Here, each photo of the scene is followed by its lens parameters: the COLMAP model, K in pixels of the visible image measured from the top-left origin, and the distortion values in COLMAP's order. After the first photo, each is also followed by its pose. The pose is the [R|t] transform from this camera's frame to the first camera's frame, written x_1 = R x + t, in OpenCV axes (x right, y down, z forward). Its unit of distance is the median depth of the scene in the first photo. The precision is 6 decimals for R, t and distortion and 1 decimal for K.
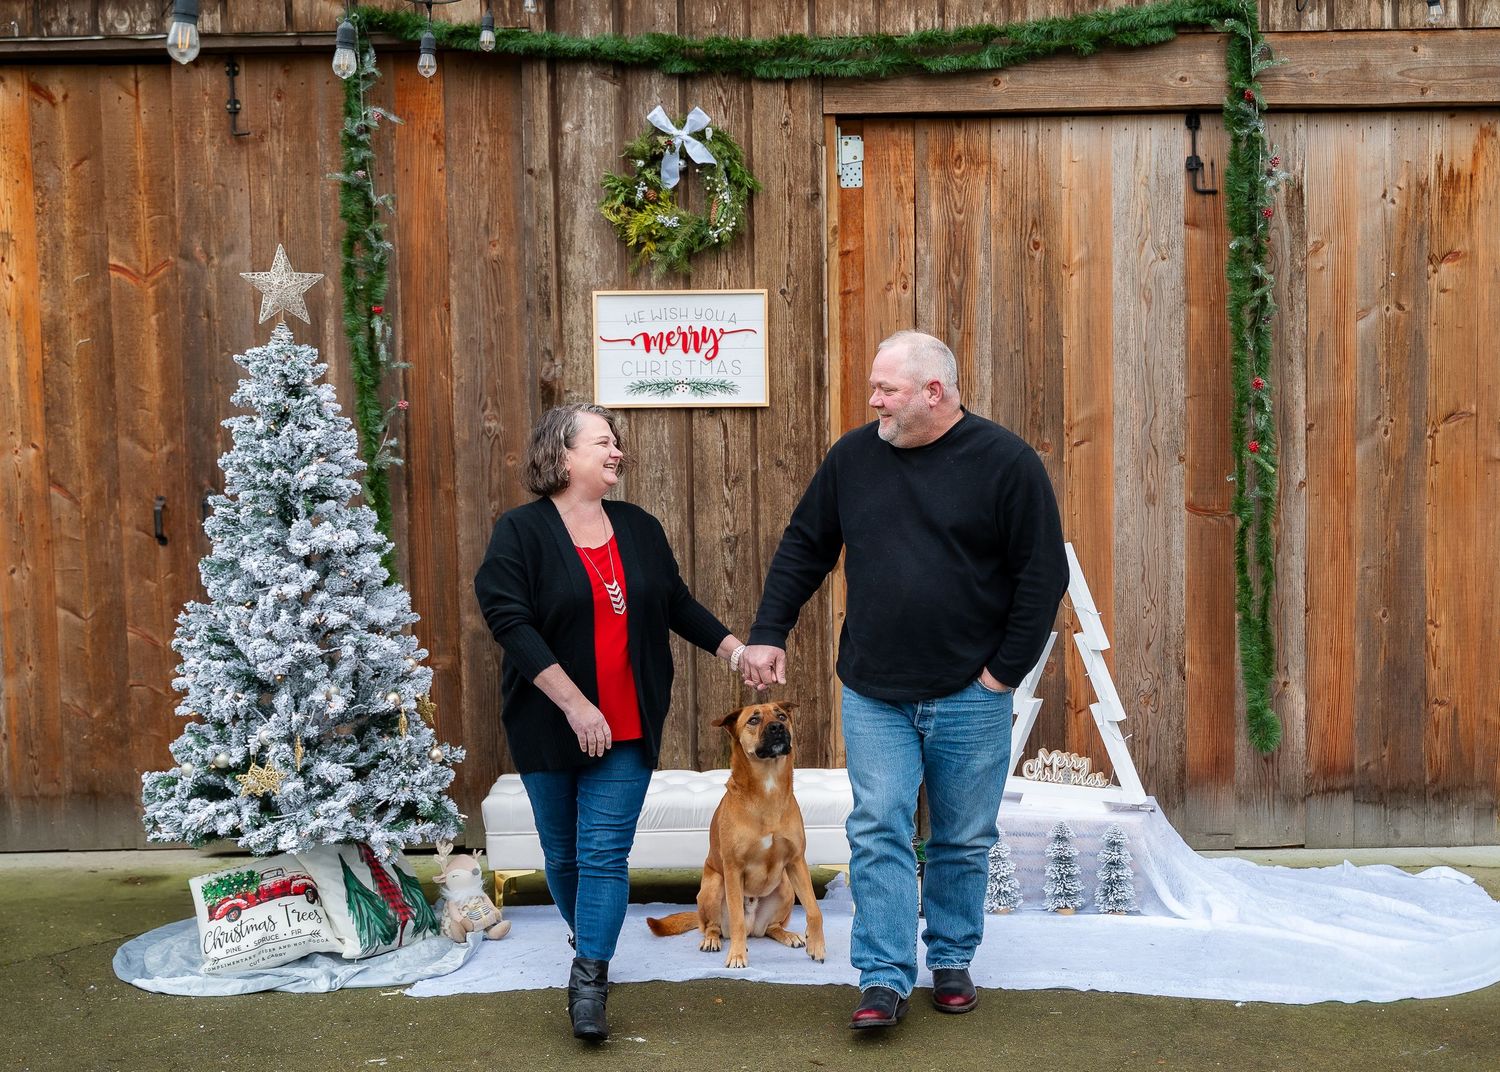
lens RADIAL K [[1886.5, 0, 750.3], [0, 1886.5, 537.6], [0, 0, 1]] dist [0.008417, 0.000000]
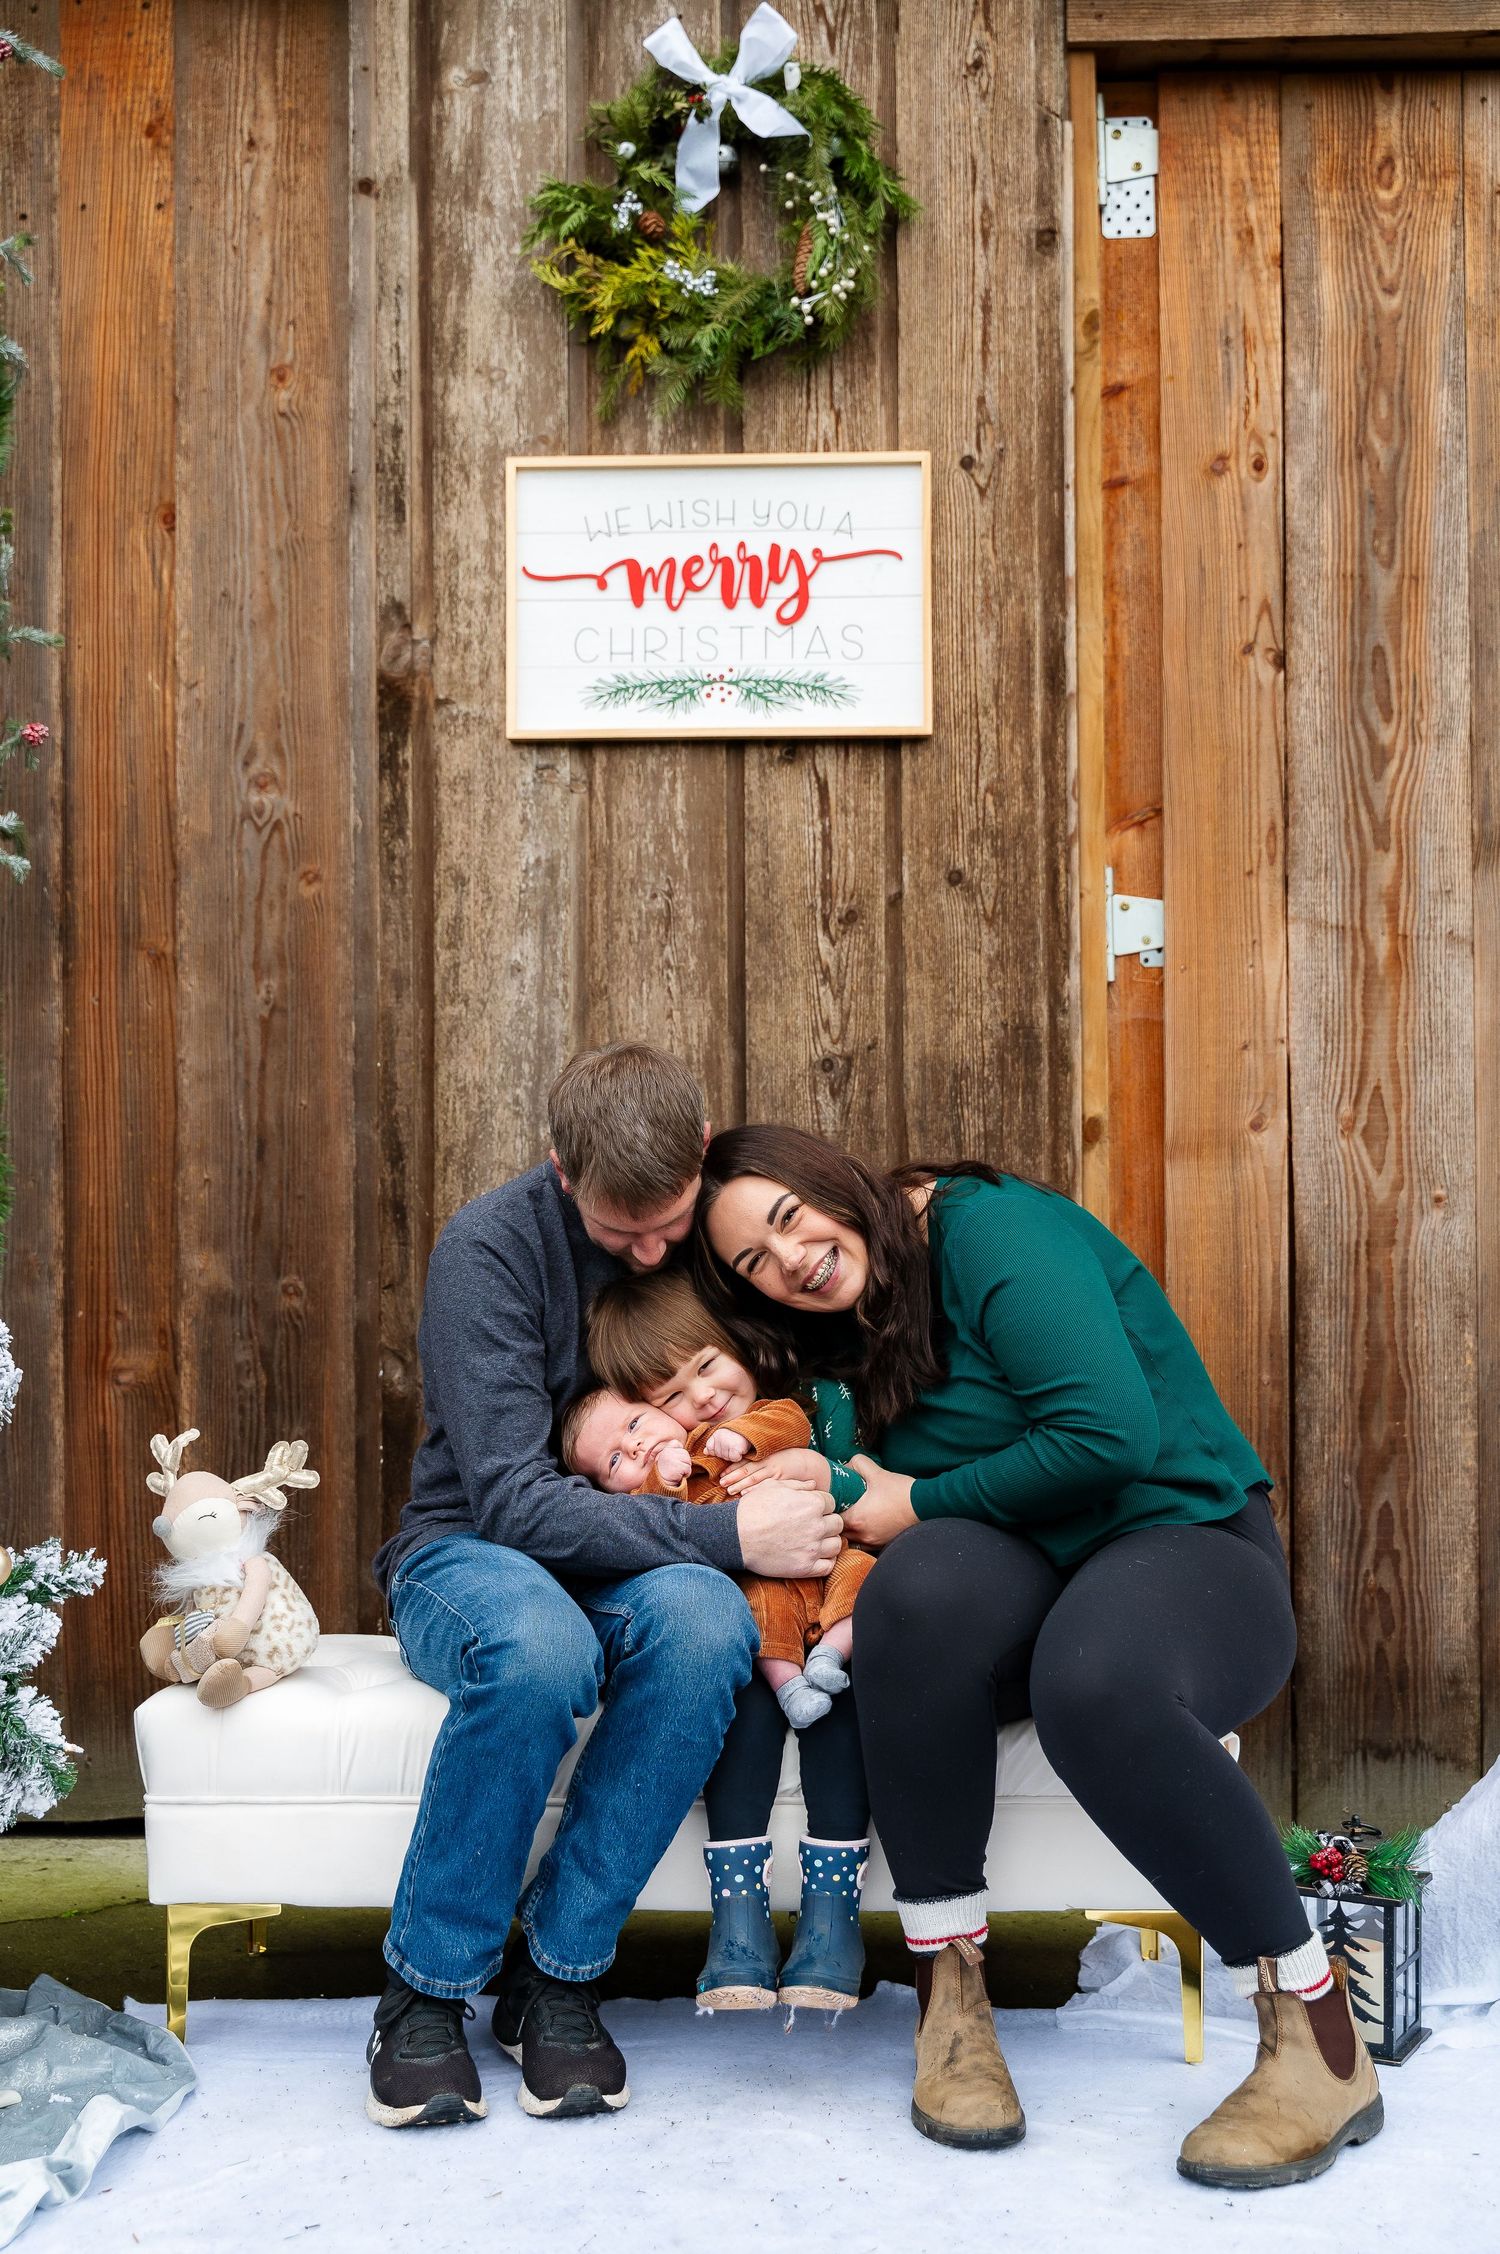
lens RADIAL K [[2553.2, 0, 738.6], [0, 2553.2, 1131.6], [0, 0, 1]] dist [0.001493, 0.000000]
pose [[0.999564, 0.009696, -0.027877, -0.015564], [-0.012082, 0.996157, -0.086753, 0.063754], [0.026929, 0.087052, 0.995840, 0.453058]]
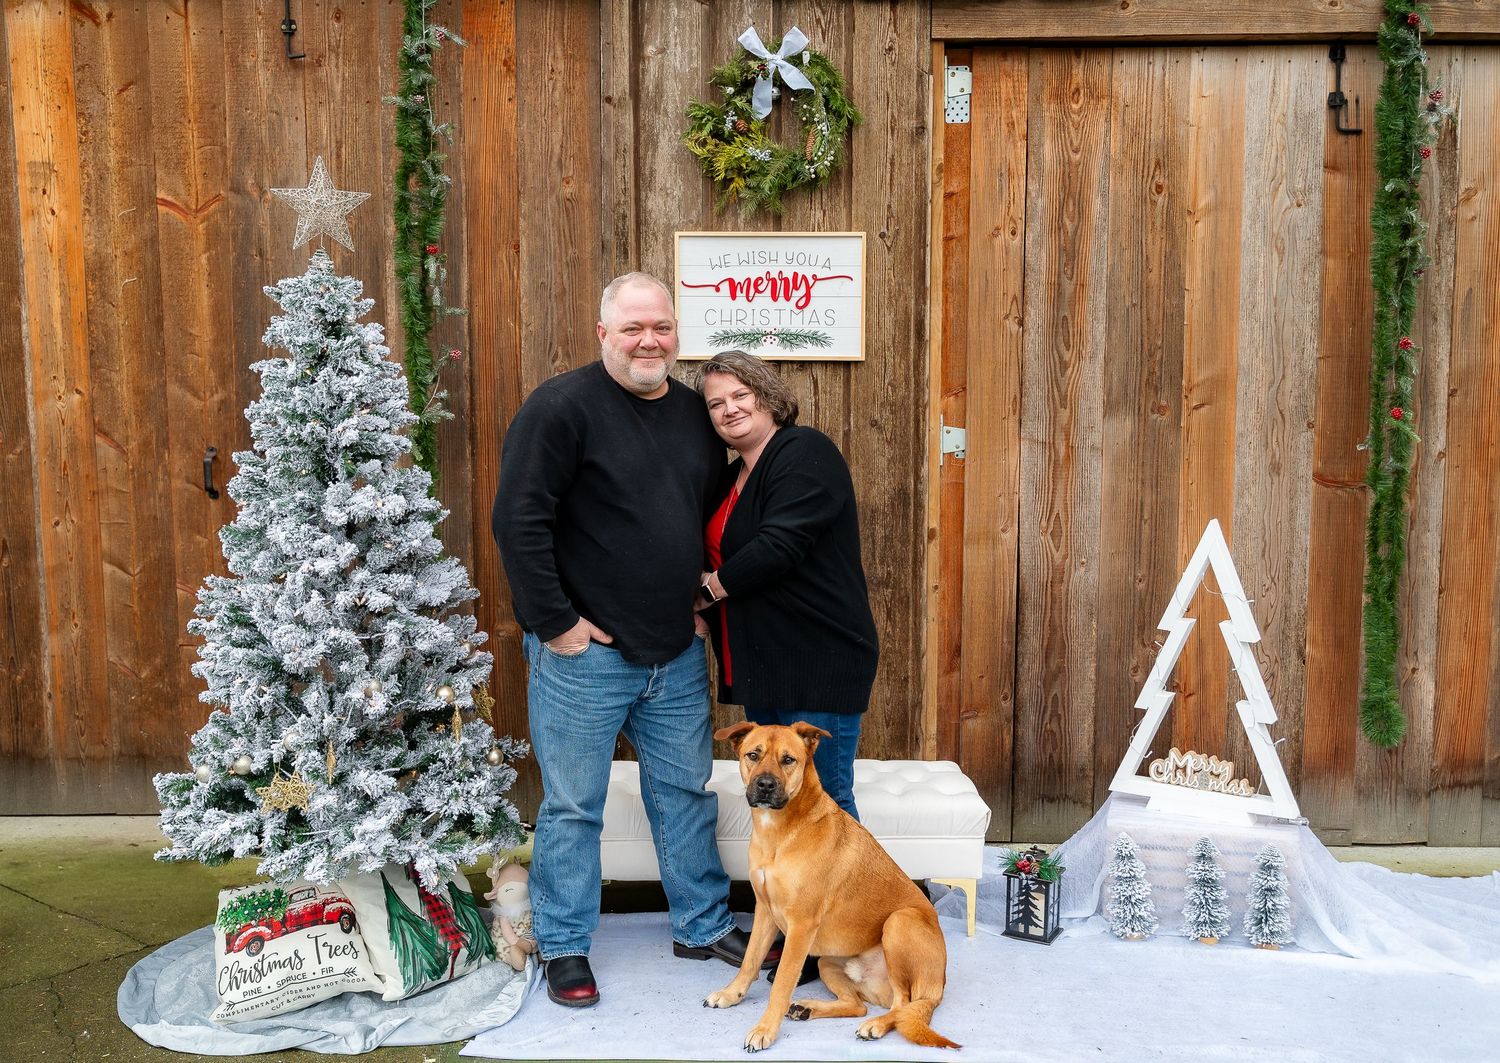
lens RADIAL K [[1447.3, 0, 723.2], [0, 1447.3, 520.3], [0, 0, 1]] dist [0.005197, 0.000000]
pose [[0.999679, 0.017491, -0.018332, -0.044256], [-0.016913, 0.999370, 0.031214, -0.012733], [0.018867, -0.030894, 0.999345, 0.291347]]
